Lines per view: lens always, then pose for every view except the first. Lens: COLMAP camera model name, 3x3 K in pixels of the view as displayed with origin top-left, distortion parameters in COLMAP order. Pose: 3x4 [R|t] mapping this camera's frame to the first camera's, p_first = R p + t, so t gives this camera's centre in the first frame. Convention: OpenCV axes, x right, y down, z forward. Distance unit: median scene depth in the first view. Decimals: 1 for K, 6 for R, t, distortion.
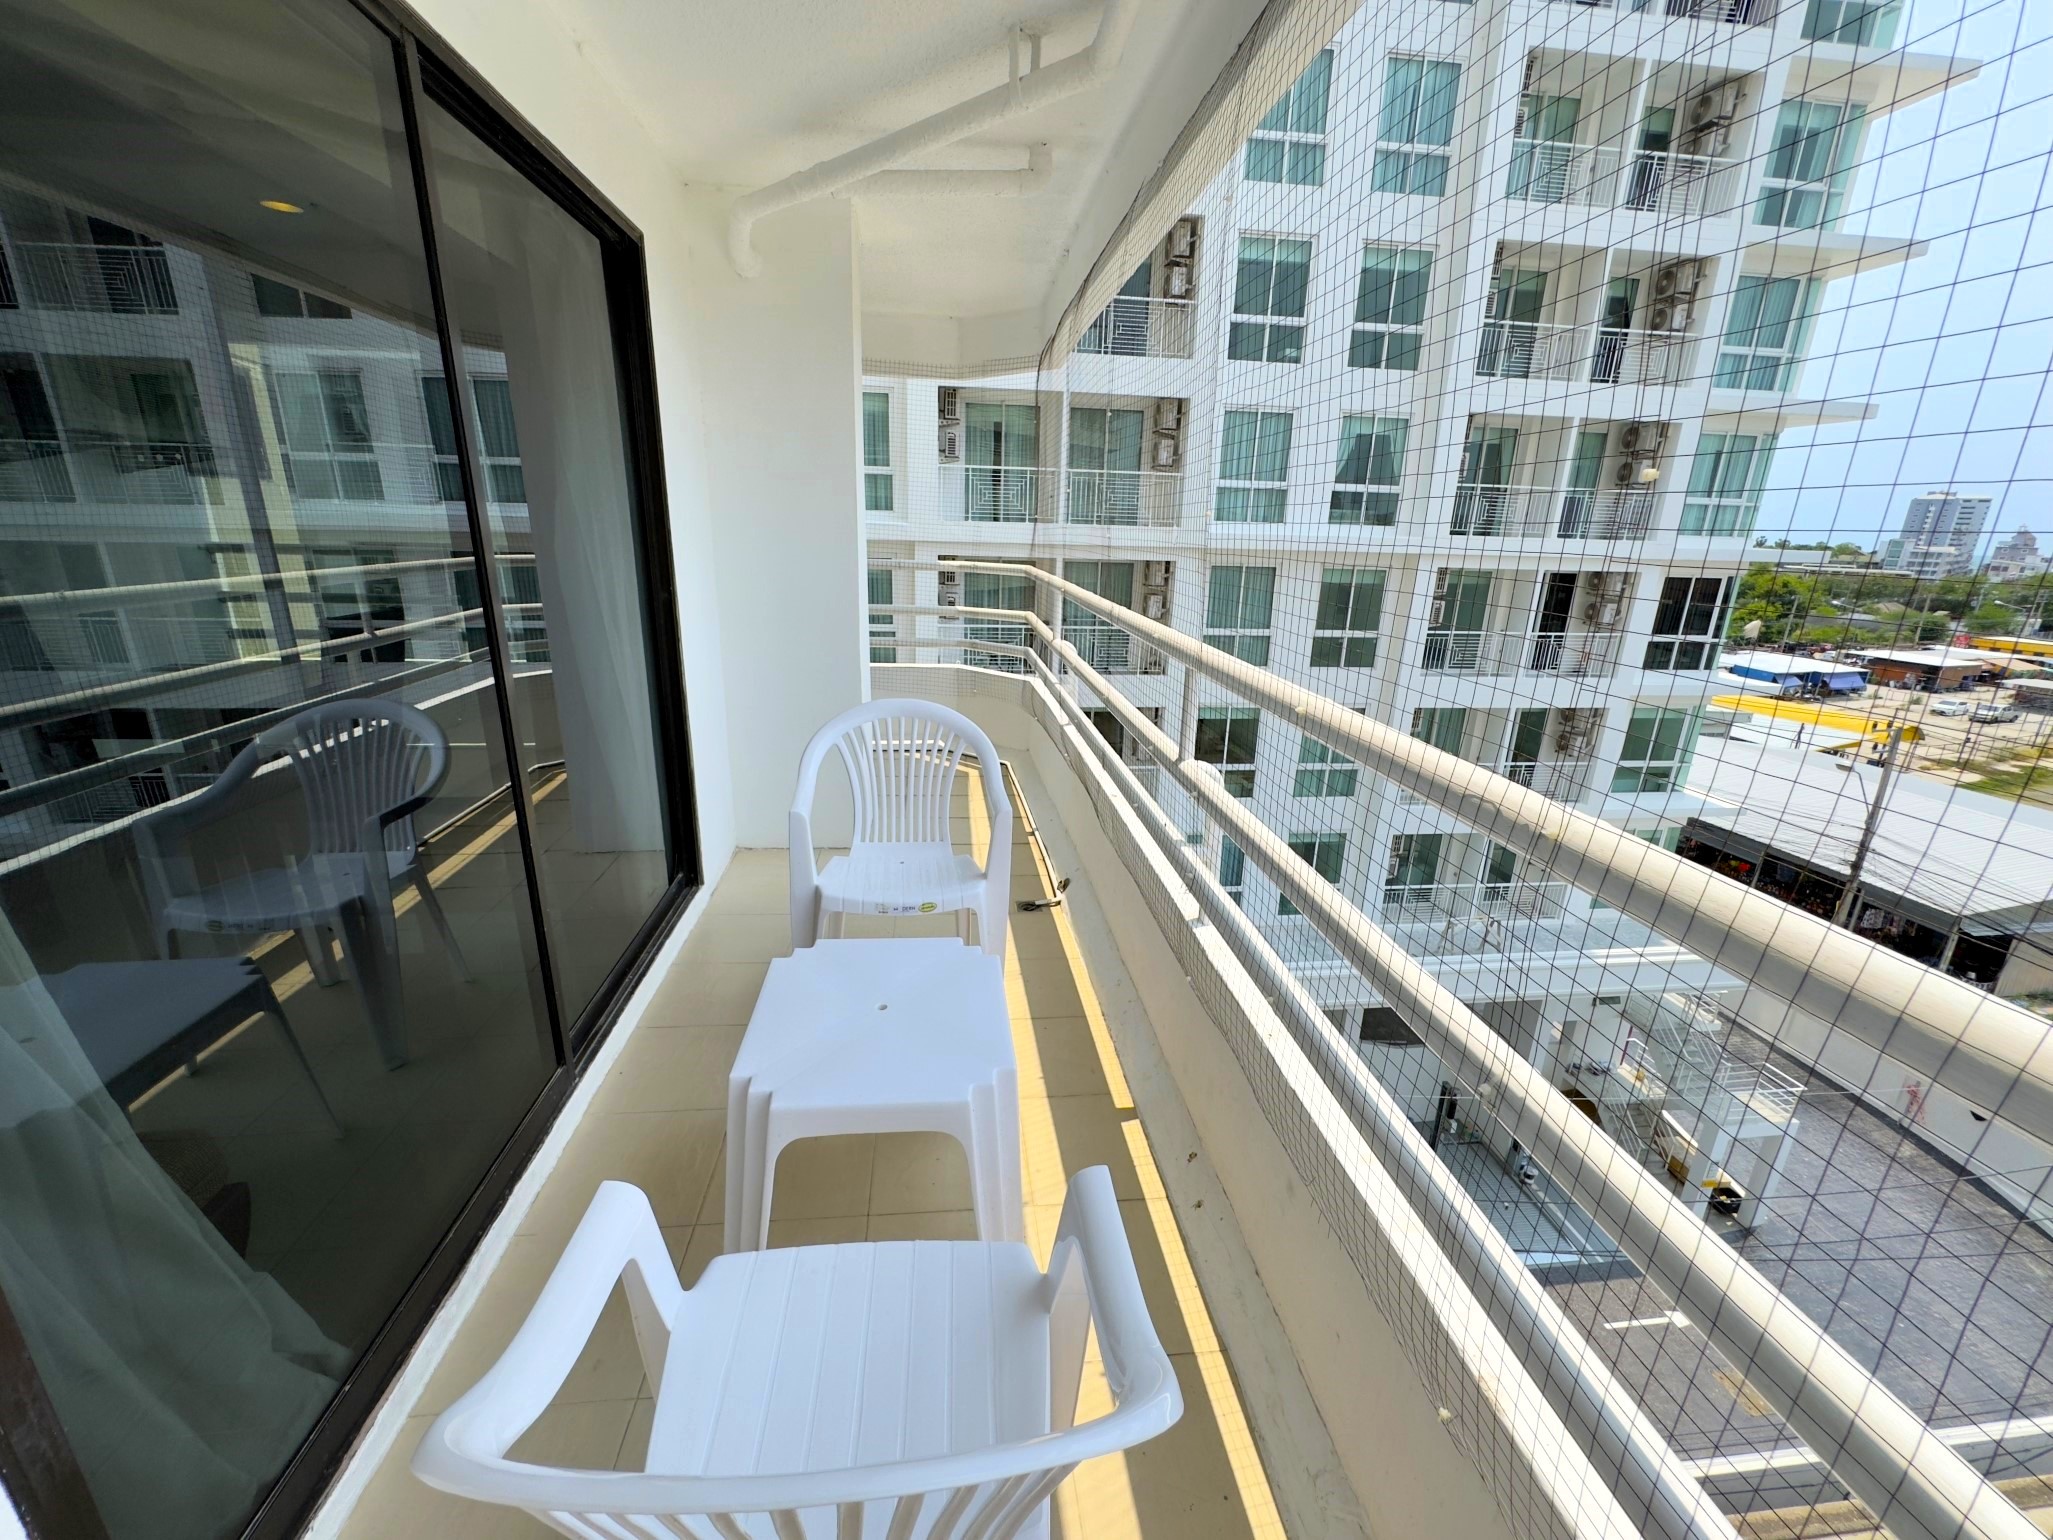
lens RADIAL K [[817.0, 0, 1026.5], [0, 817.0, 770.0], [0, 0, 1]] dist [-0.001617, -0.000059]
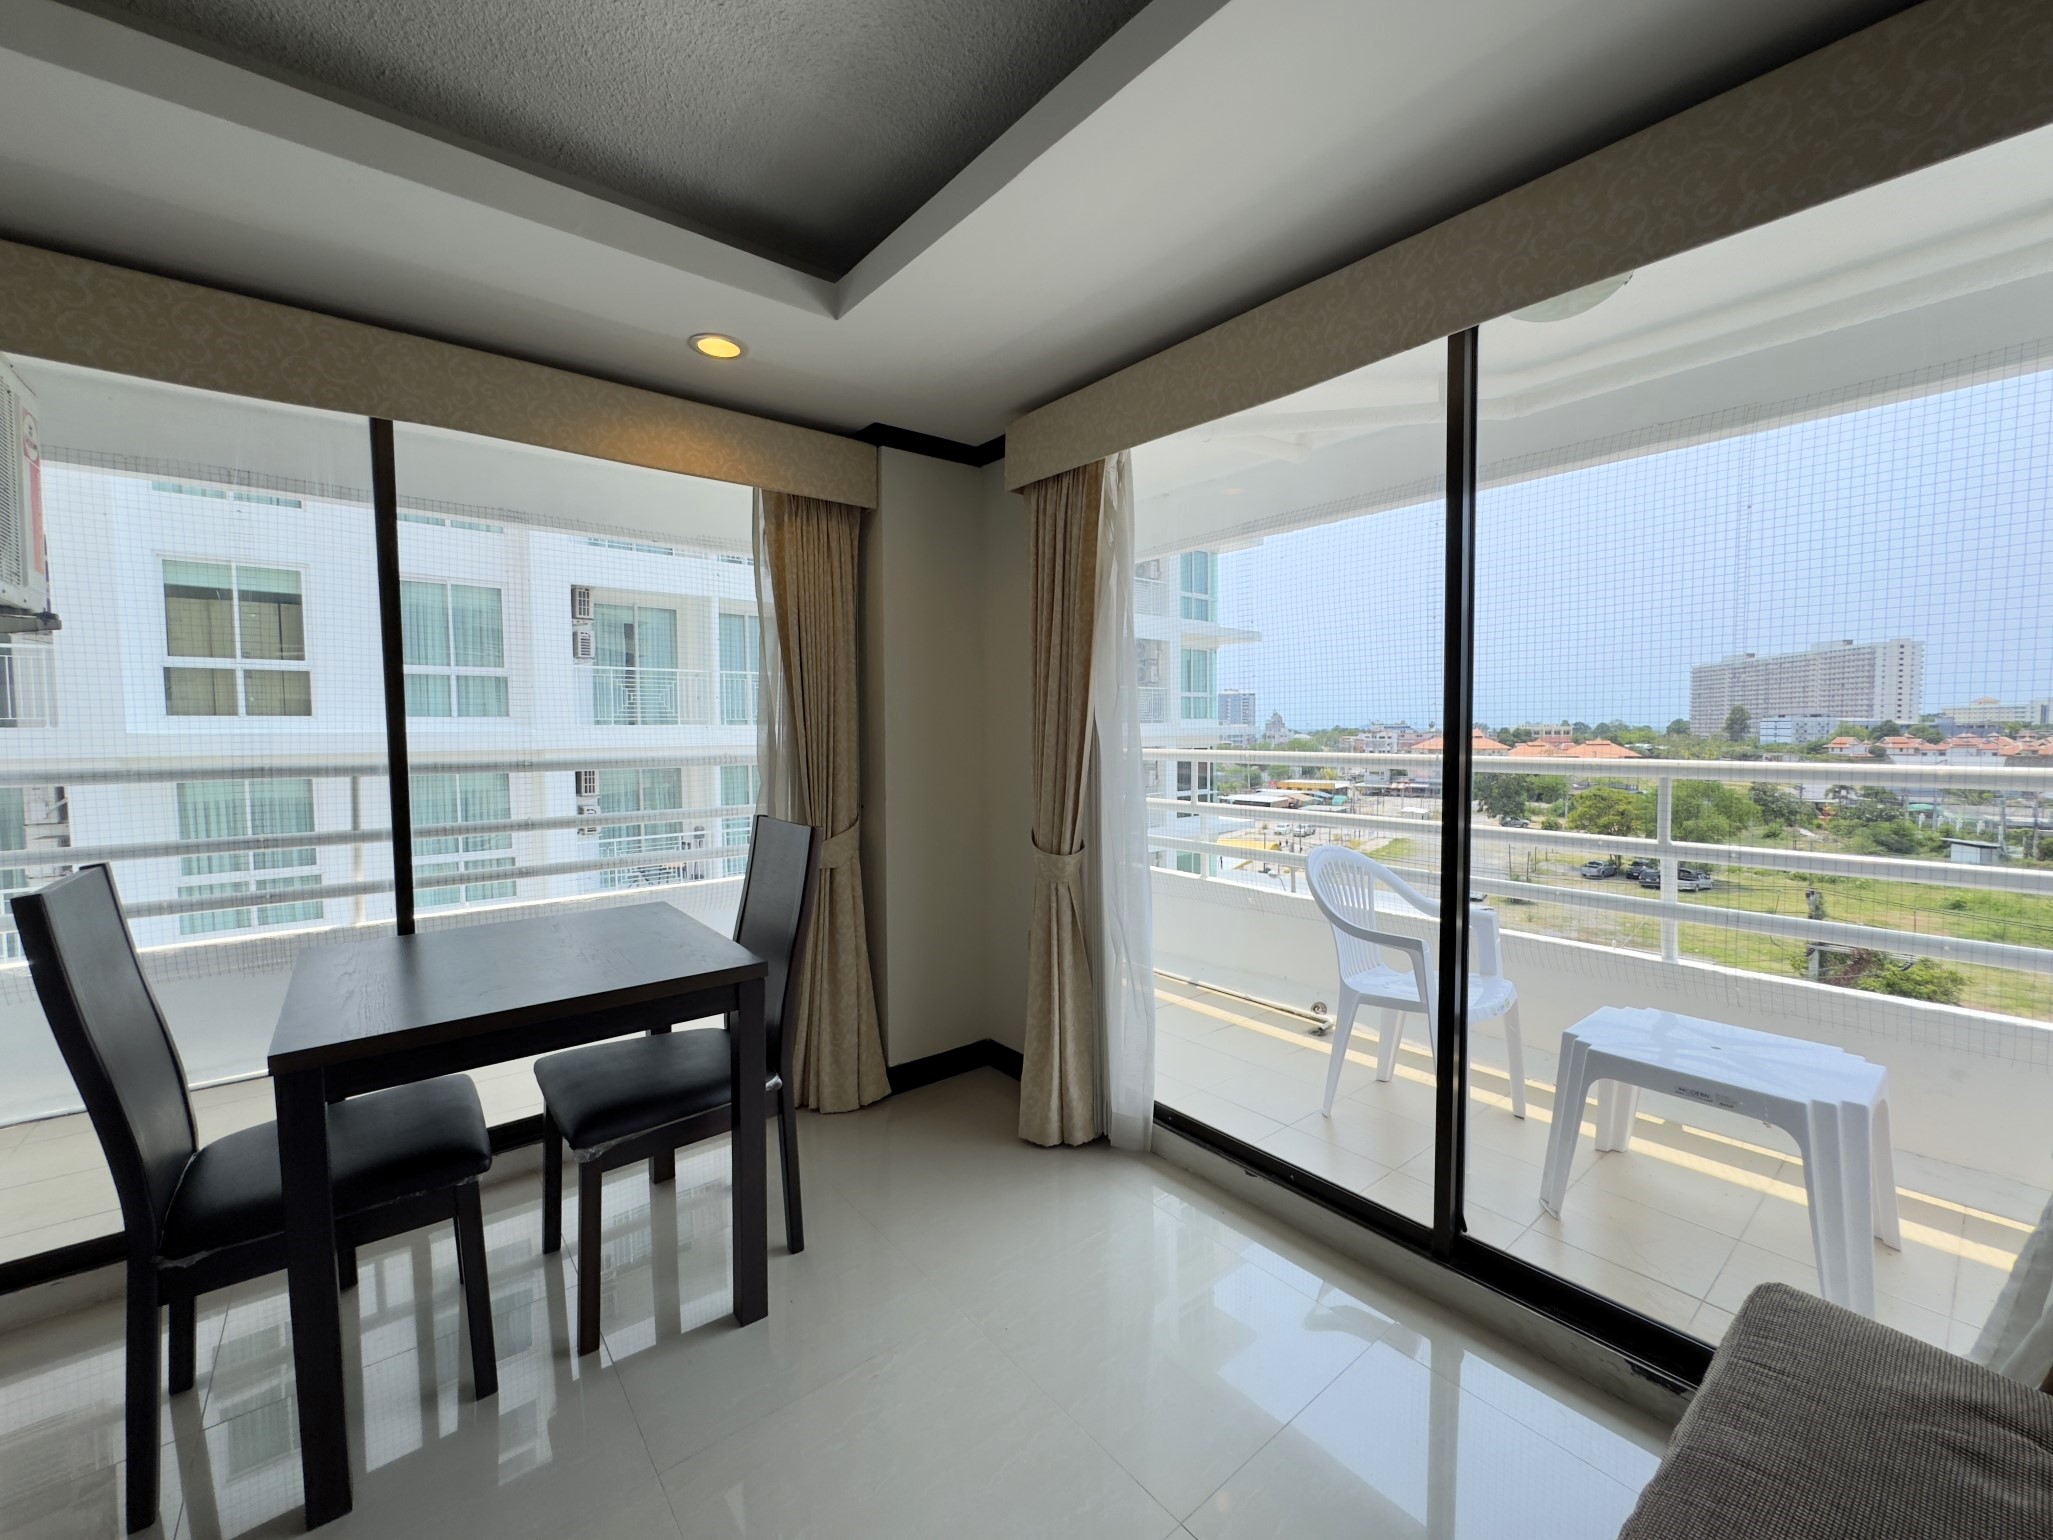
lens RADIAL K [[817.0, 0, 1026.5], [0, 817.0, 770.0], [0, 0, 1]] dist [-0.001617, -0.000059]
pose [[0.838667, -0.062299, 0.541071, -0.162094], [0.187505, 0.965735, -0.179440, -0.009985], [-0.511352, 0.251944, 0.821611, 0.038140]]
